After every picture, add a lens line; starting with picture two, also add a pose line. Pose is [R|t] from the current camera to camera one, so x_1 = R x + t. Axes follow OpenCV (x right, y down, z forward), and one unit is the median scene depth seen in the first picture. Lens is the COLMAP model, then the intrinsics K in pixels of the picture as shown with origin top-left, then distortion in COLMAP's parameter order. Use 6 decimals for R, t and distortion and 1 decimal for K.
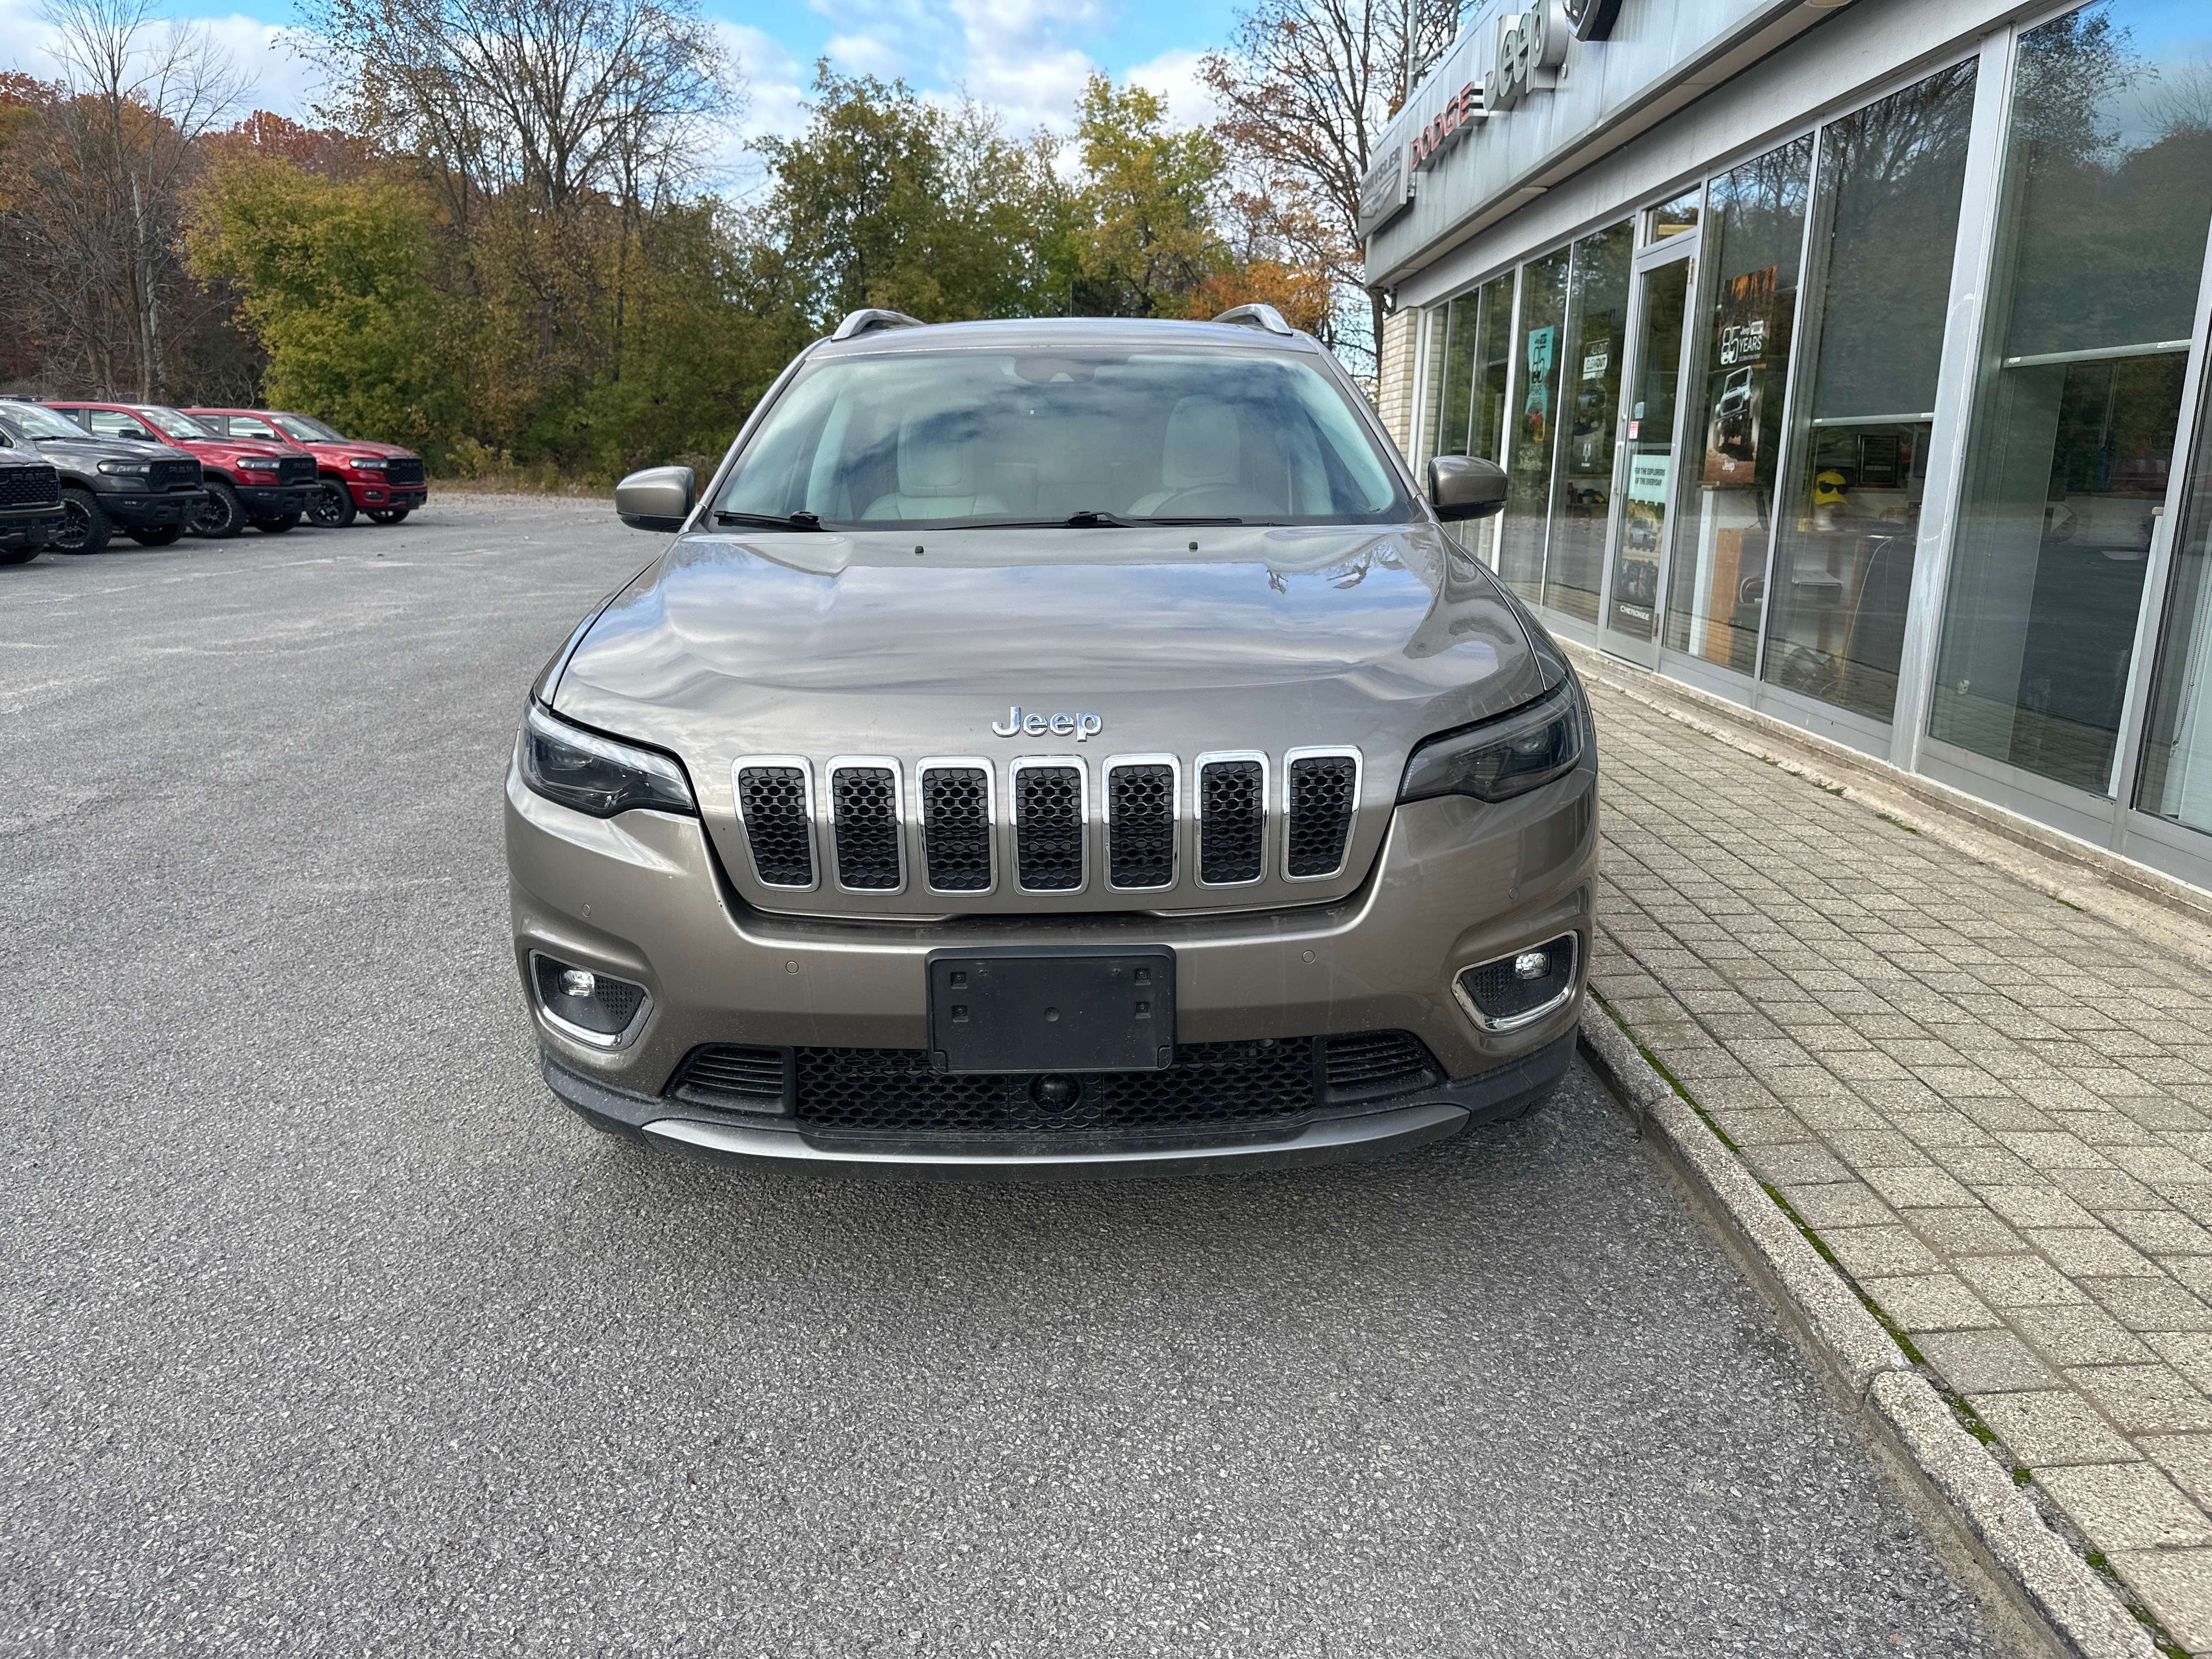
lens RADIAL K [[1593.8, 0, 1109.7], [0, 1593.8, 823.5], [0, 0, 1]] dist [0.028762, -0.039837]
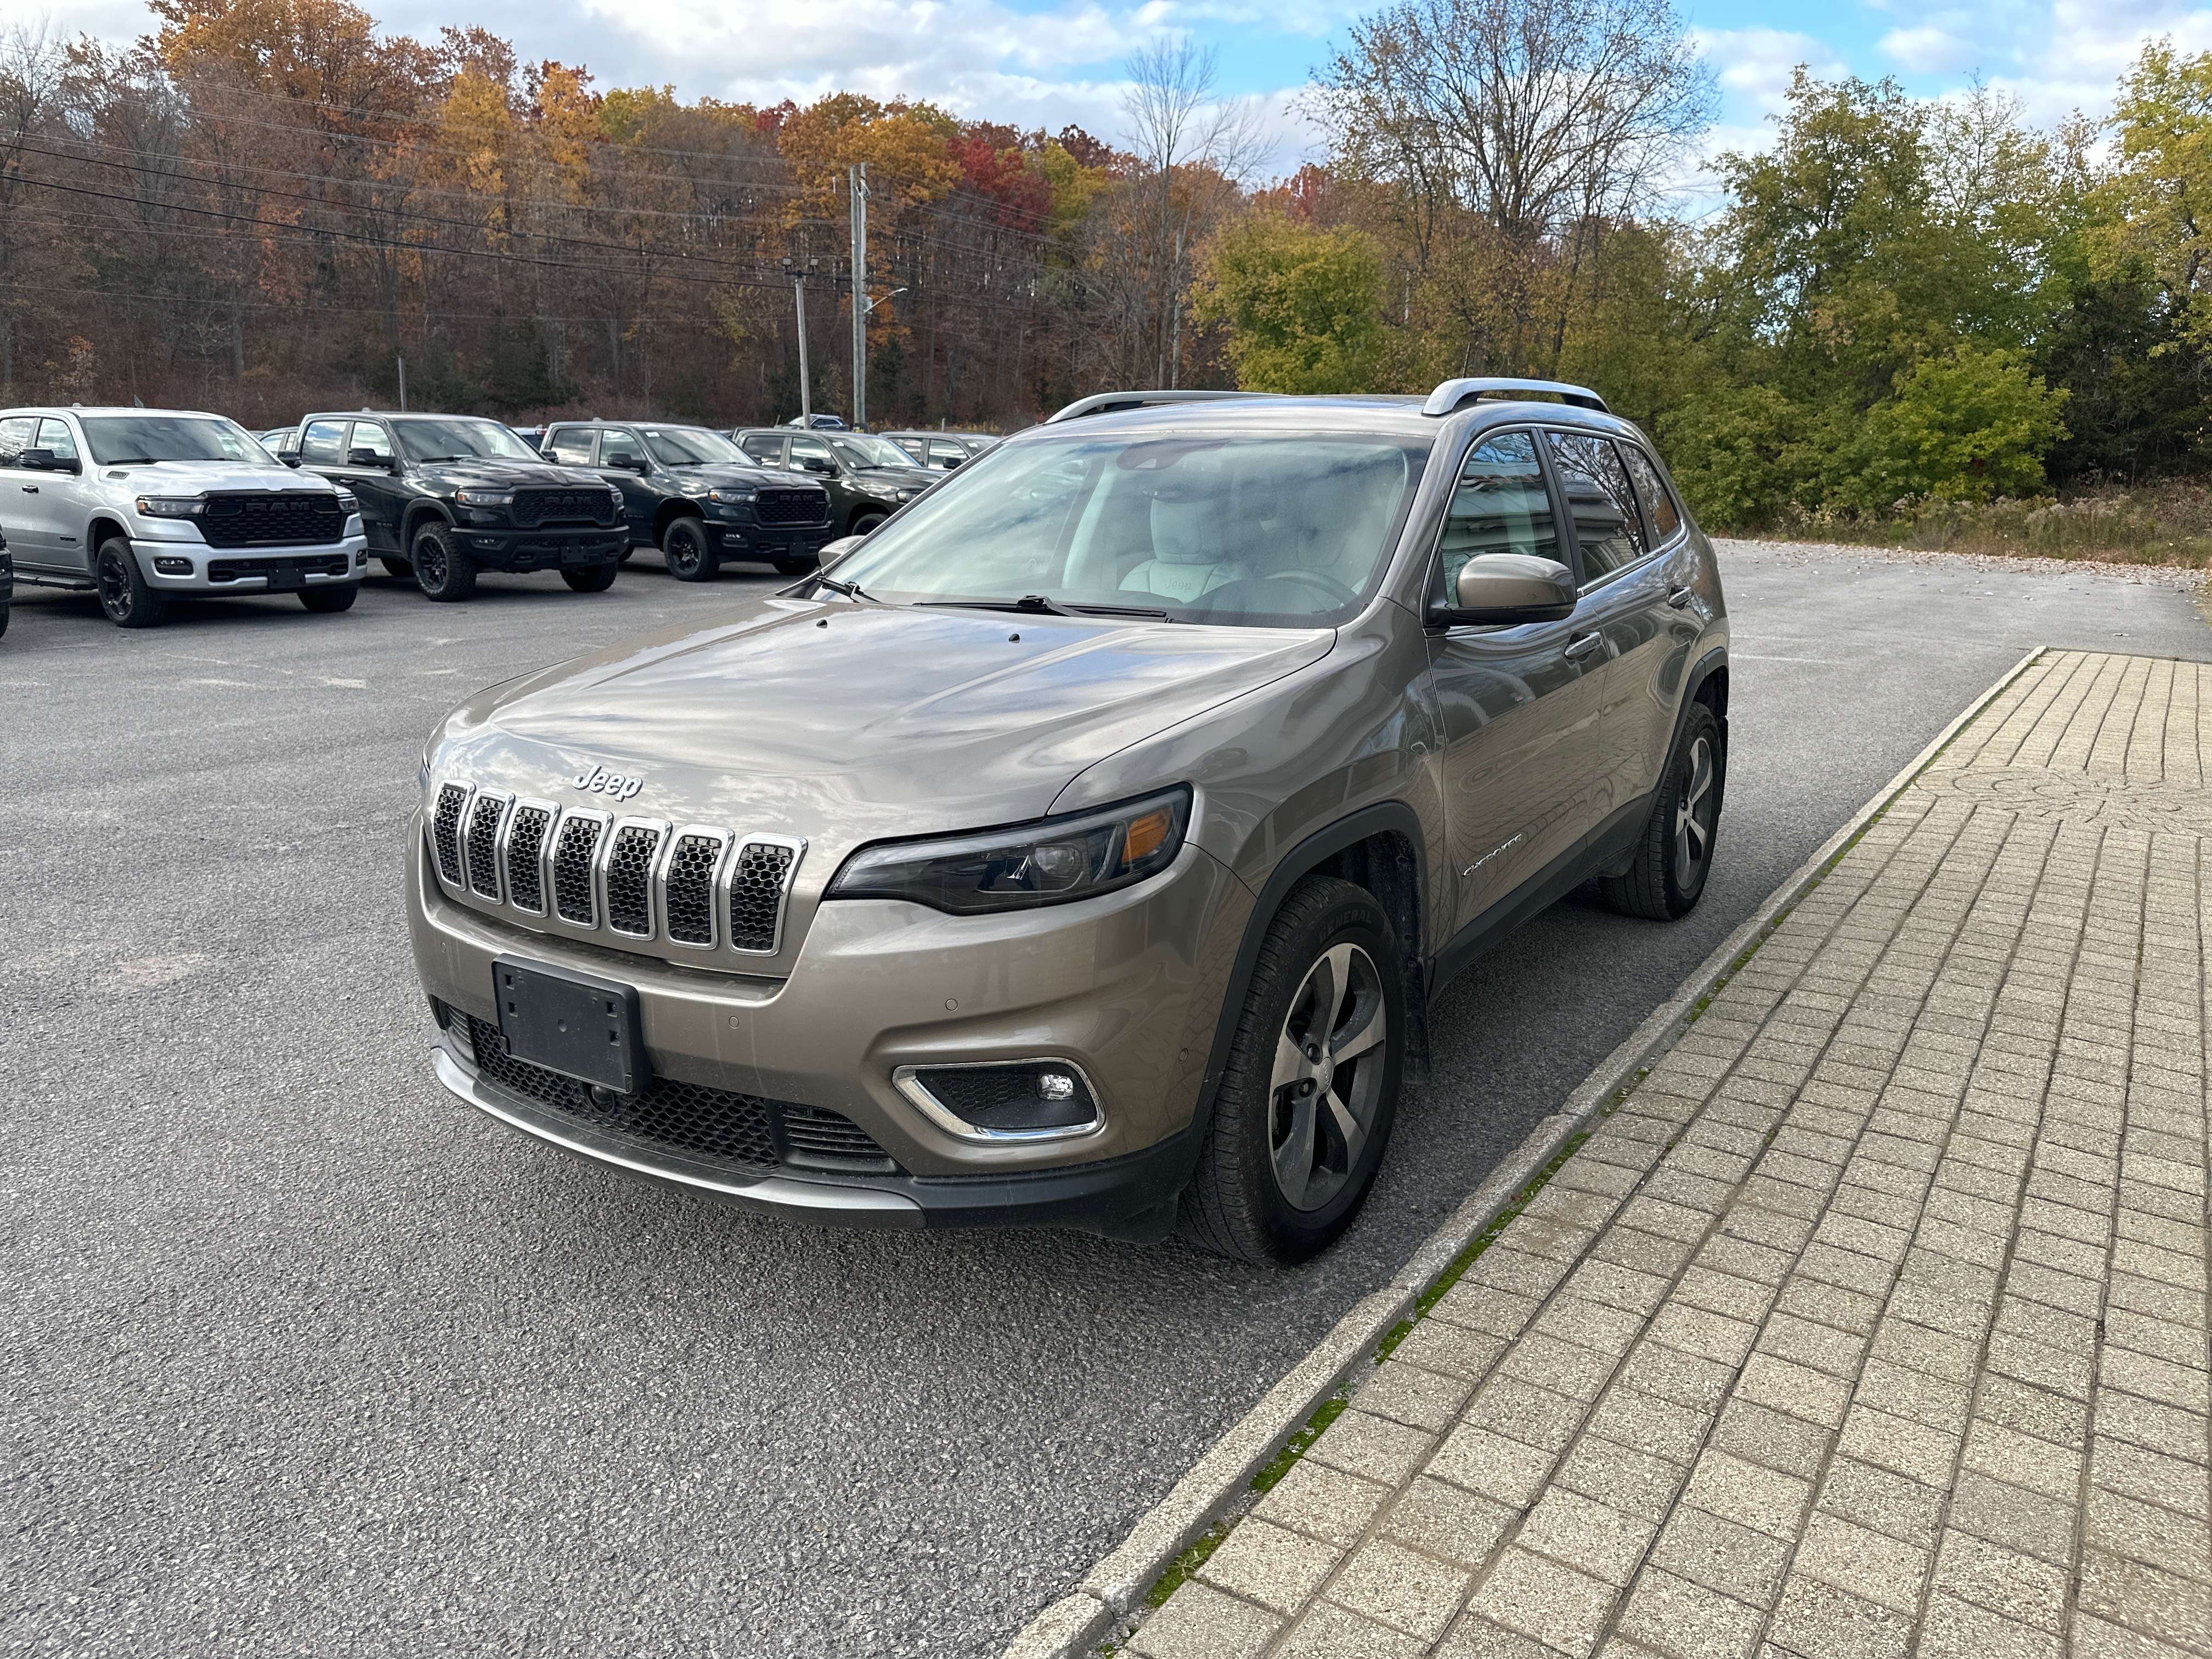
lens RADIAL K [[1593.8, 0, 1090.1], [0, 1593.8, 821.2], [0, 0, 1]] dist [0.028762, -0.039837]
pose [[0.822145, 0.137787, -0.552351, 0.205839], [-0.145232, 0.988927, 0.030524, -0.027688], [0.550440, 0.055124, 0.833053, 0.046416]]
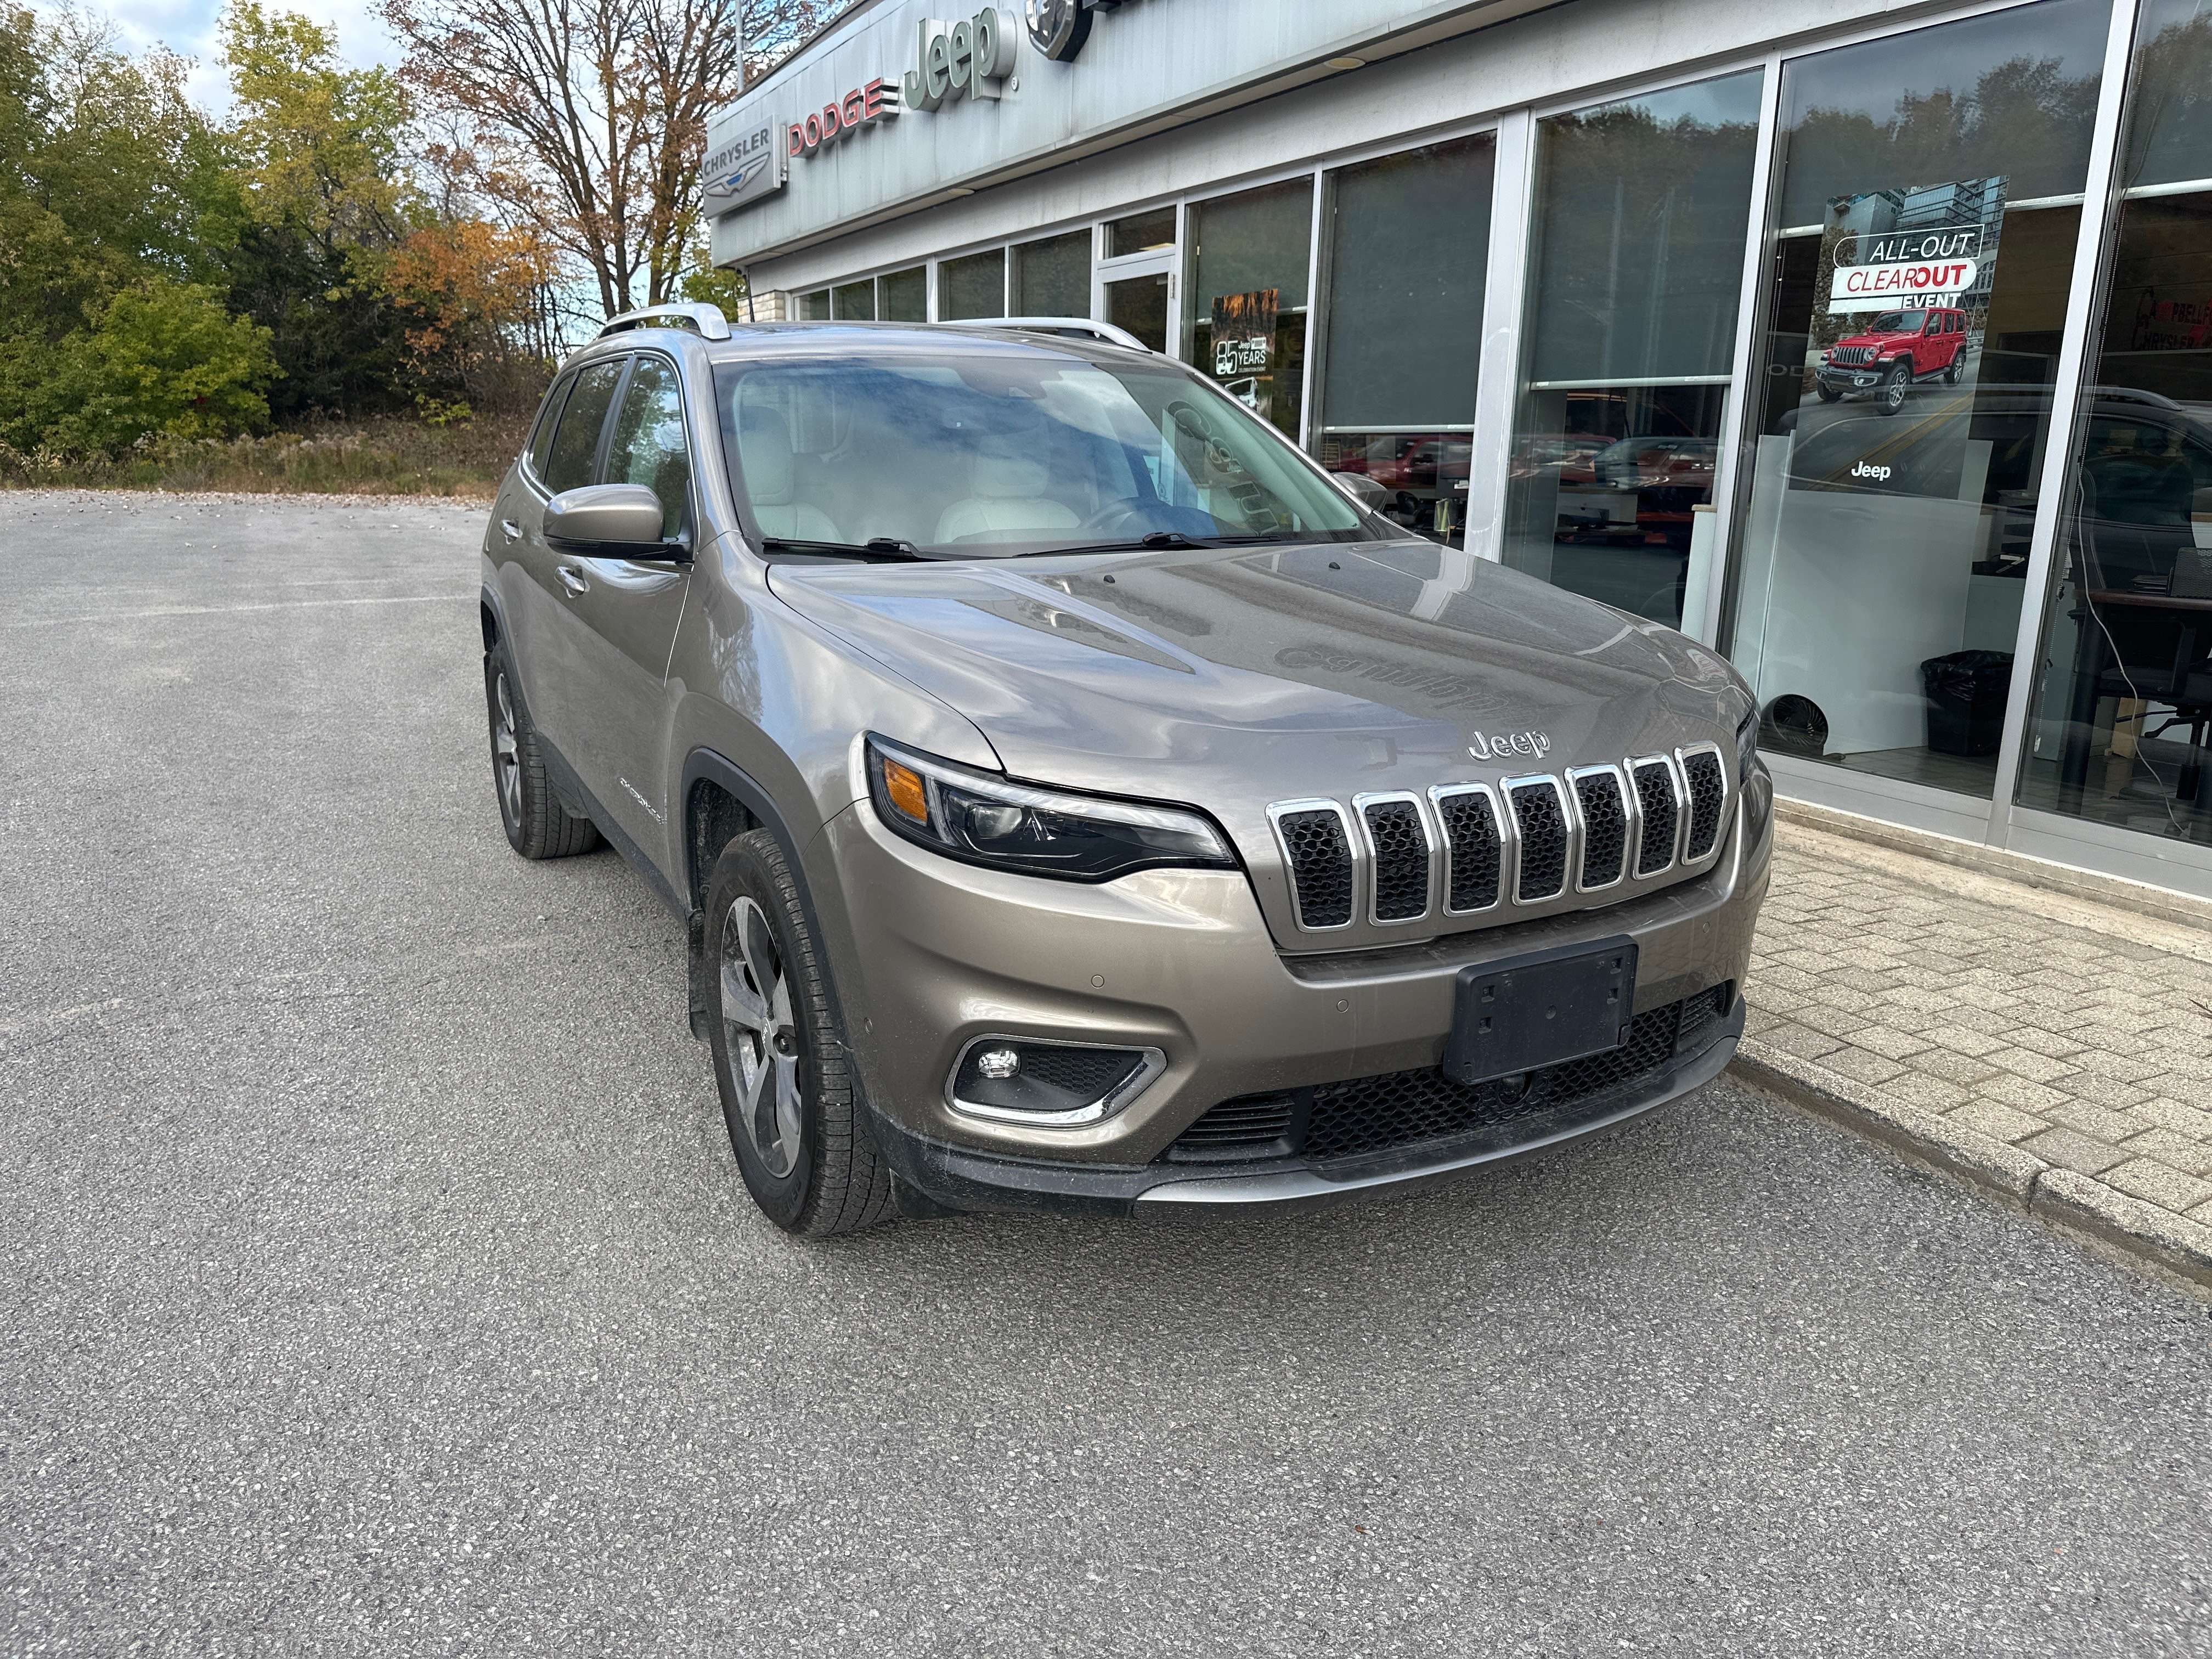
lens RADIAL K [[1593.8, 0, 1126.1], [0, 1593.8, 817.4], [0, 0, 1]] dist [0.028762, -0.039837]
pose [[0.874245, -0.103744, 0.474271, -0.176556], [0.098435, 0.994489, 0.036089, -0.017659], [-0.475401, 0.015134, 0.879639, 0.038939]]
